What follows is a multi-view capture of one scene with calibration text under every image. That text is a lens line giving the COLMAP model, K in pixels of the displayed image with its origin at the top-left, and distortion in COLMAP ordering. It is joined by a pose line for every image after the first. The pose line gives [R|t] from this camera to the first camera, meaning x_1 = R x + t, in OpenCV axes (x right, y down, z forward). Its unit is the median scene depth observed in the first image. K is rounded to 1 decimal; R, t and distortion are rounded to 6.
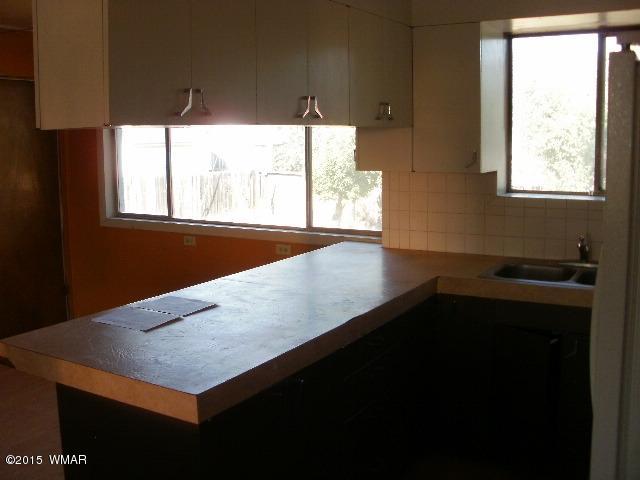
lens RADIAL K [[693.9, 0, 318.6], [0, 693.9, 237.8], [0, 0, 1]] dist [-0.191339, 0.000000]
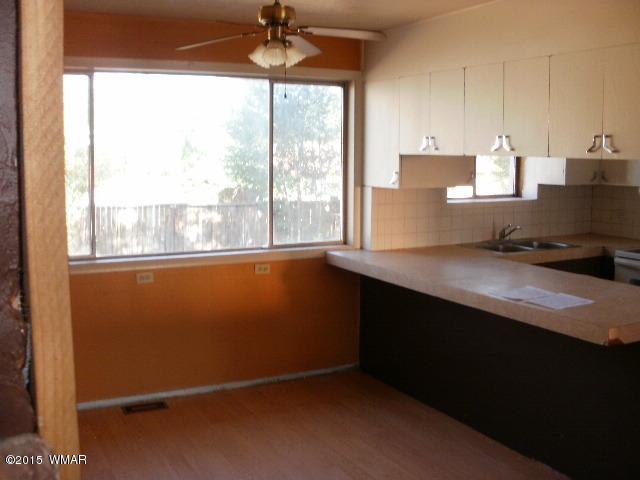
lens RADIAL K [[693.9, 0, 321.2], [0, 693.9, 239.4], [0, 0, 1]] dist [-0.191339, 0.000000]
pose [[0.514540, -0.091991, 0.852518, -0.929485], [0.115449, 0.992608, 0.037428, -0.058384], [-0.849659, 0.079164, 0.521357, 0.409326]]
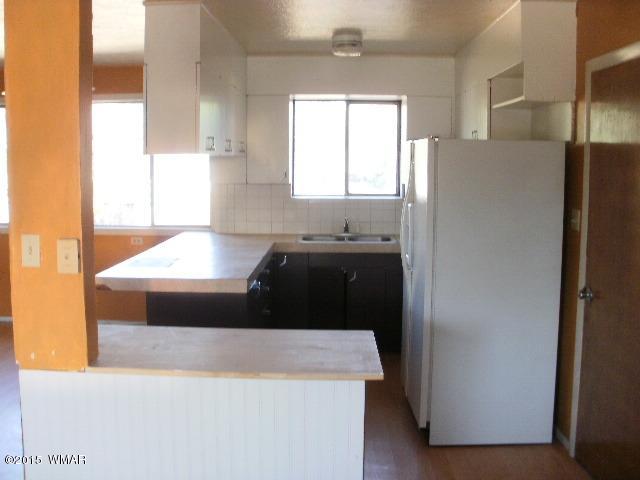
lens RADIAL K [[693.9, 0, 321.0], [0, 693.9, 240.8], [0, 0, 1]] dist [-0.191339, 0.000000]
pose [[0.876817, -0.042460, 0.478946, -0.413203], [0.056743, 0.998270, -0.015379, 0.062814], [-0.477464, 0.040661, 0.877710, -0.432606]]
